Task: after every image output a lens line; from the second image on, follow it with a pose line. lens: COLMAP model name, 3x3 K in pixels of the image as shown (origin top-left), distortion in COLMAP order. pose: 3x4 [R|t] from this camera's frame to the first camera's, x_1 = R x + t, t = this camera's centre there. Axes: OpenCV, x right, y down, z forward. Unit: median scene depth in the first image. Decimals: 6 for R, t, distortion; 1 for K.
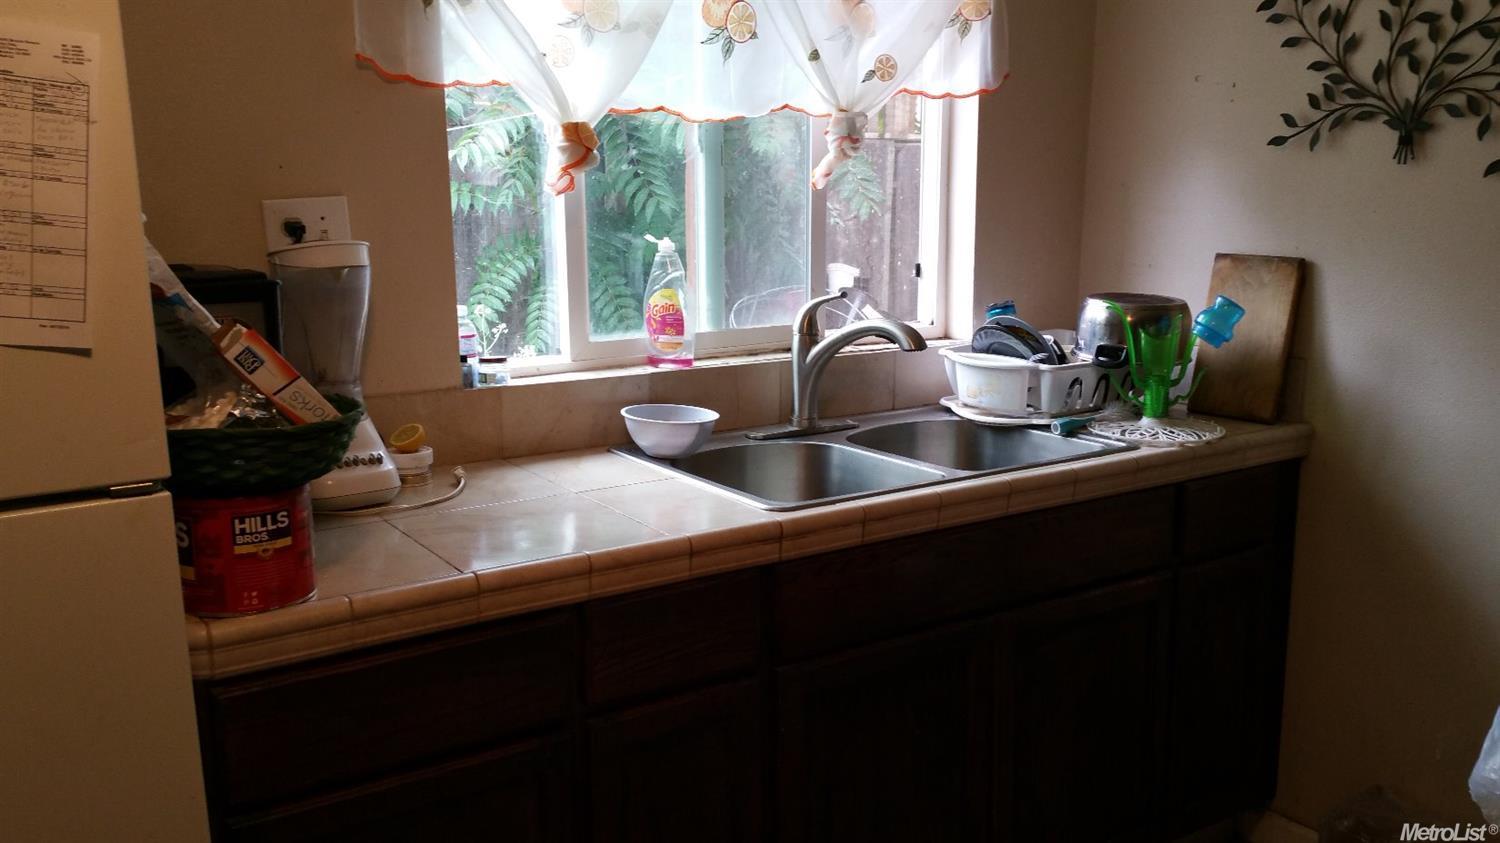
lens RADIAL K [[1293.3, 0, 753.1], [0, 1293.3, 427.0], [0, 0, 1]] dist [0.069143, -0.108547]
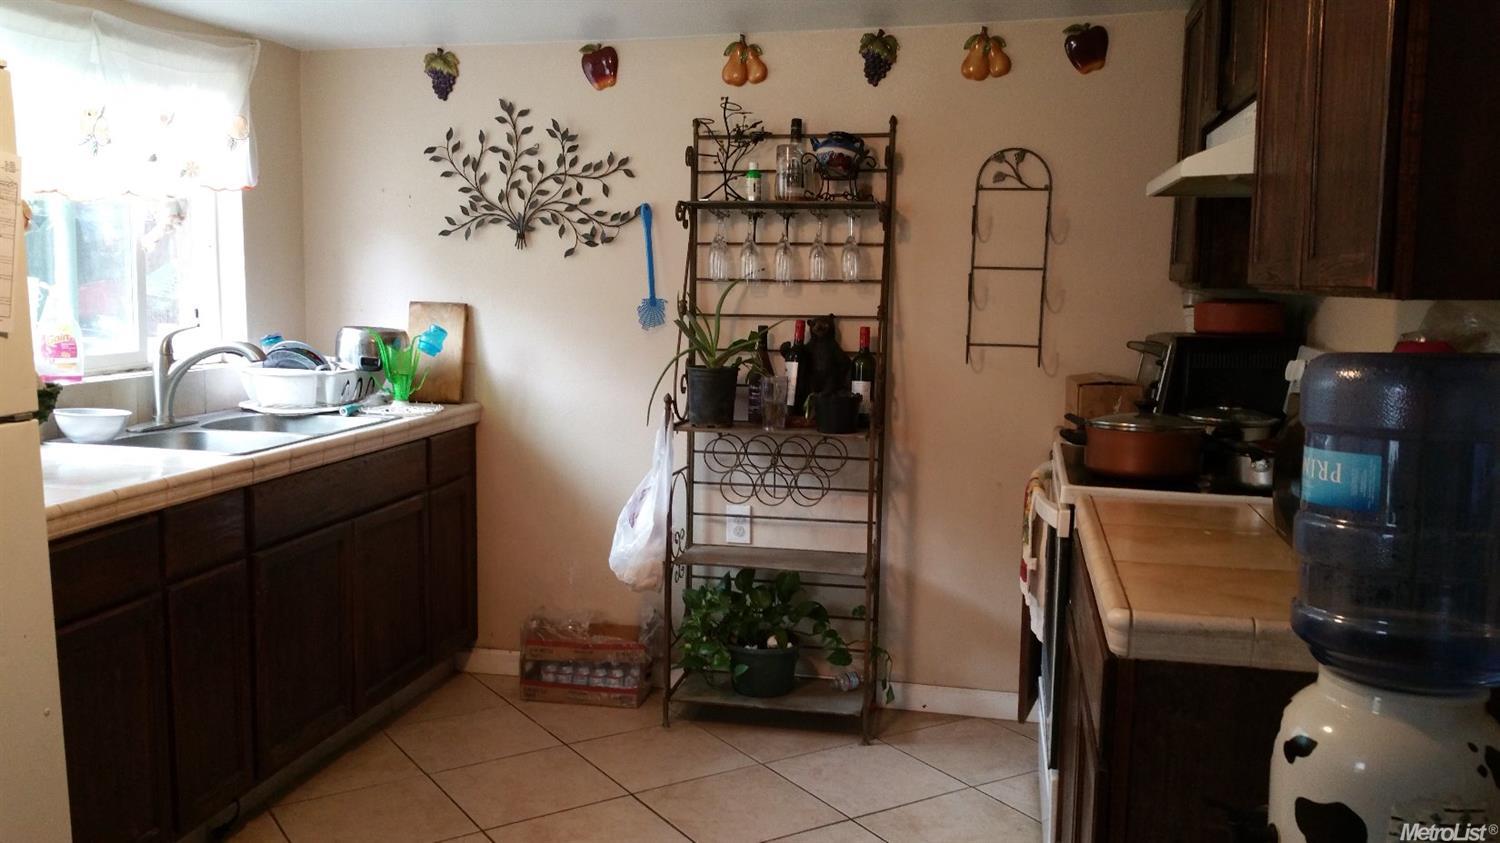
lens RADIAL K [[1293.3, 0, 753.1], [0, 1293.3, 427.0], [0, 0, 1]] dist [0.069143, -0.108547]
pose [[0.716400, -0.065818, 0.694578, -0.491690], [0.106220, 0.994224, -0.015345, 0.094459], [-0.689557, 0.084771, 0.719253, -0.441389]]
